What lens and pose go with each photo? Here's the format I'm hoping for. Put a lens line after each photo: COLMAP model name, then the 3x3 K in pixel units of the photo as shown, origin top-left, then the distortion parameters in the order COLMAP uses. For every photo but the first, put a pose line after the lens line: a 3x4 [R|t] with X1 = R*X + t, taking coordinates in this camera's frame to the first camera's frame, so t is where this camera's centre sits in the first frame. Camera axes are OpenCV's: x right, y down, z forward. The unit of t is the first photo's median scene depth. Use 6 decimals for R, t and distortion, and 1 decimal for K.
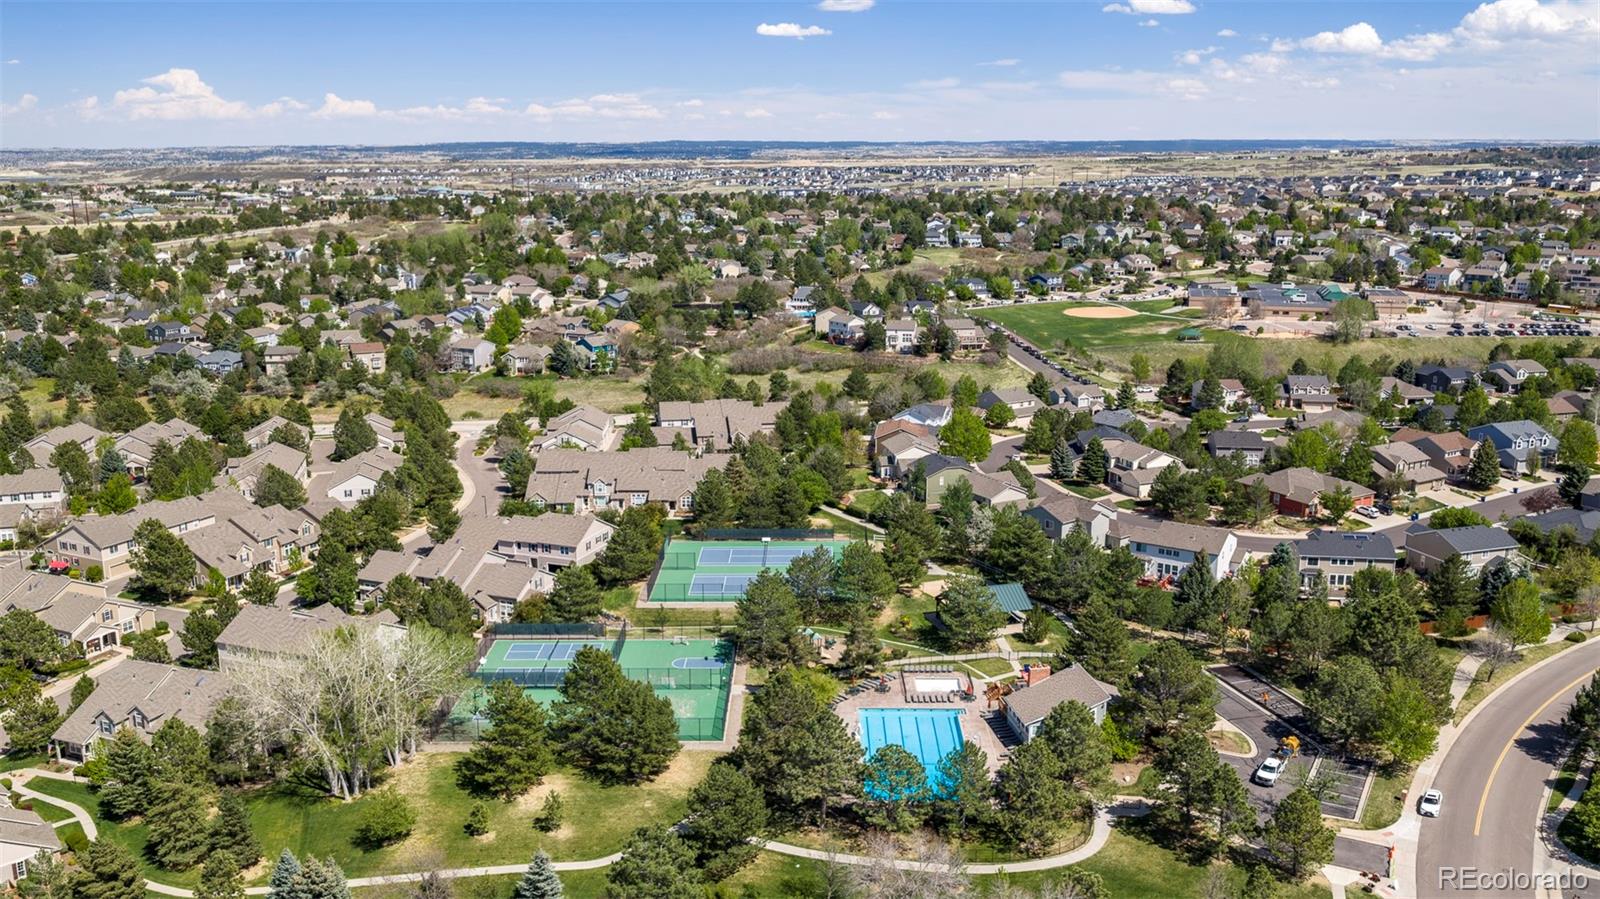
lens RADIAL K [[1326.2, 0, 806.2], [0, 1326.2, 443.6], [0, 0, 1]] dist [0.008172, -0.033019]
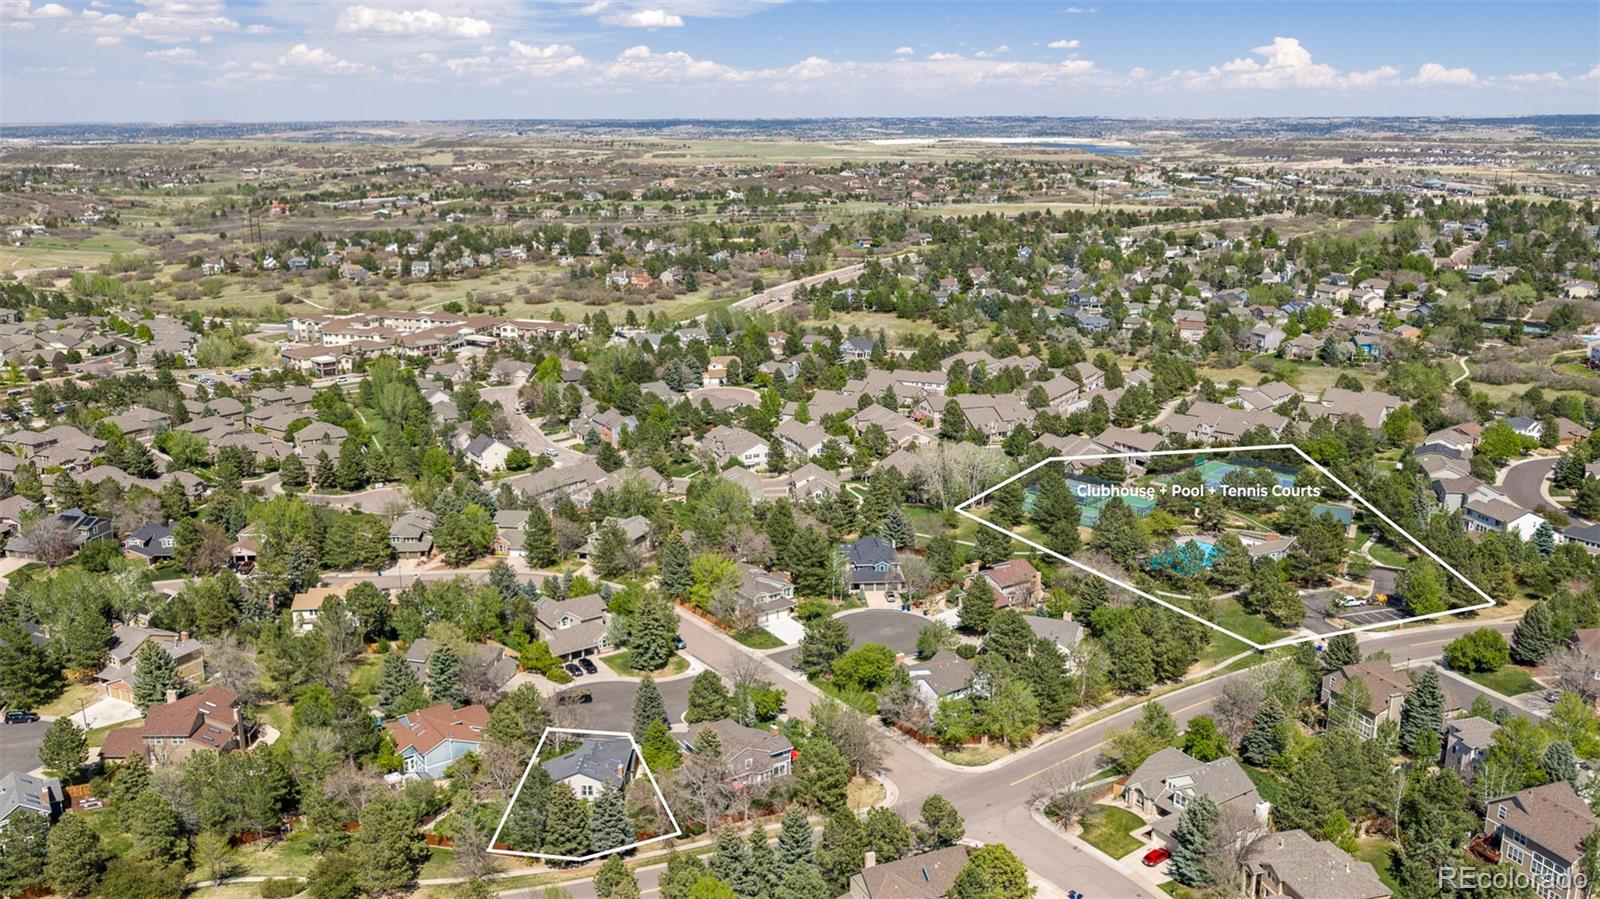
lens RADIAL K [[1326.2, 0, 800.3], [0, 1326.2, 453.4], [0, 0, 1]] dist [0.008172, -0.033019]
pose [[0.722521, 0.173399, -0.669250, 0.257580], [-0.153650, 0.984100, 0.089095, -0.001501], [0.674058, 0.038458, 0.737676, -0.228181]]
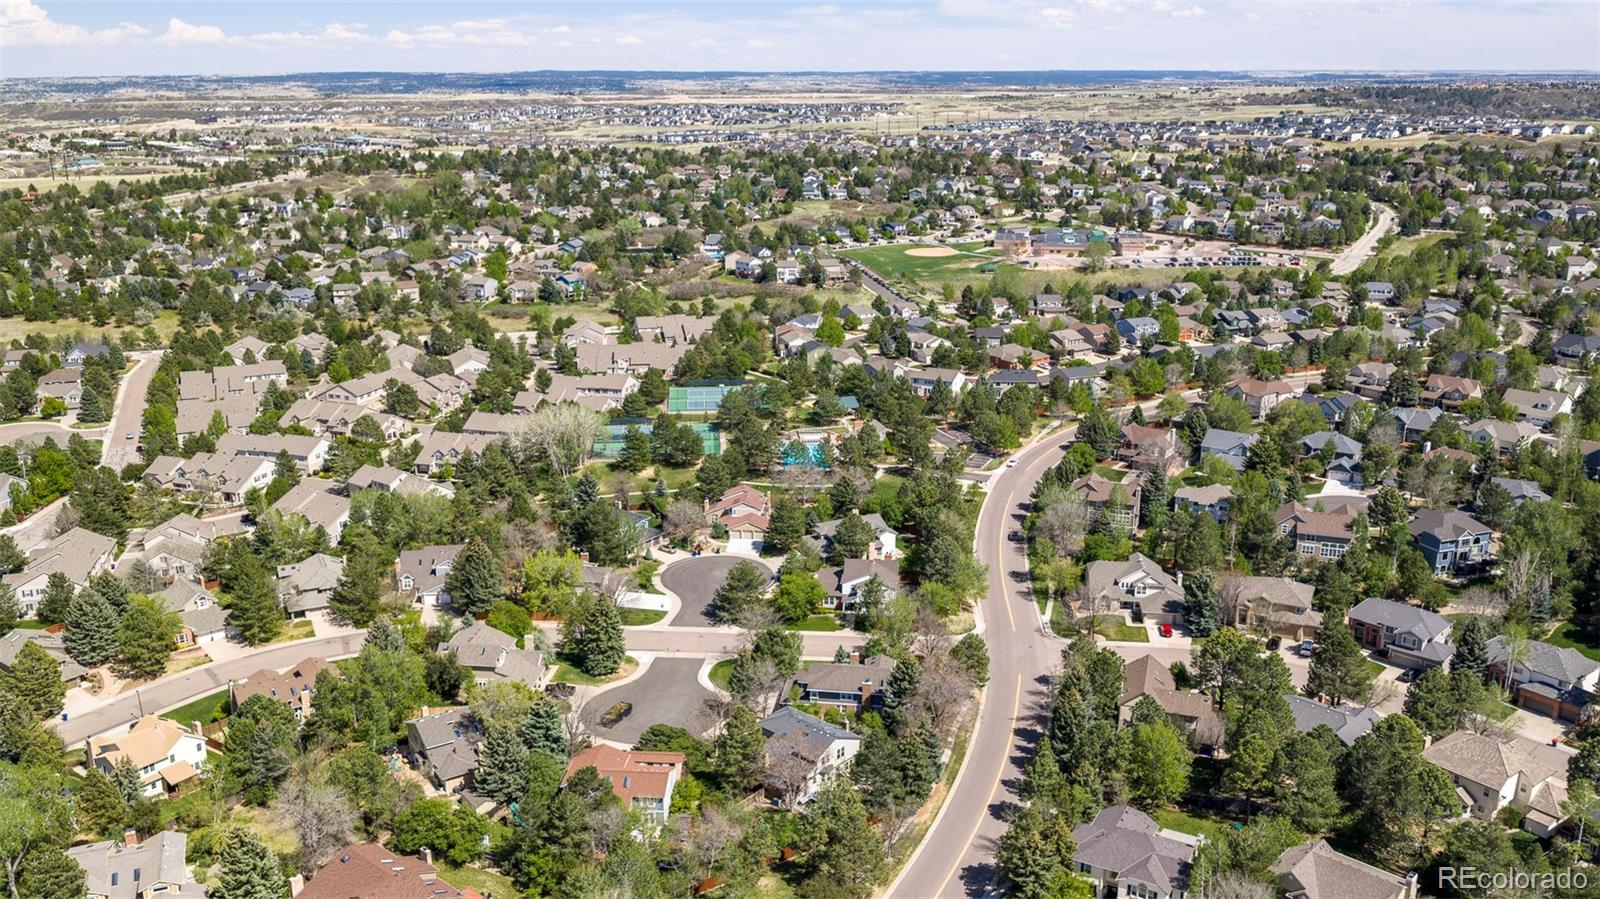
lens RADIAL K [[1326.2, 0, 798.7], [0, 1326.2, 451.1], [0, 0, 1]] dist [0.008172, -0.033019]
pose [[0.996240, -0.023306, 0.083447, -0.032565], [0.018555, 0.998187, 0.057263, 0.024442], [-0.084630, -0.055499, 0.994866, -0.349559]]
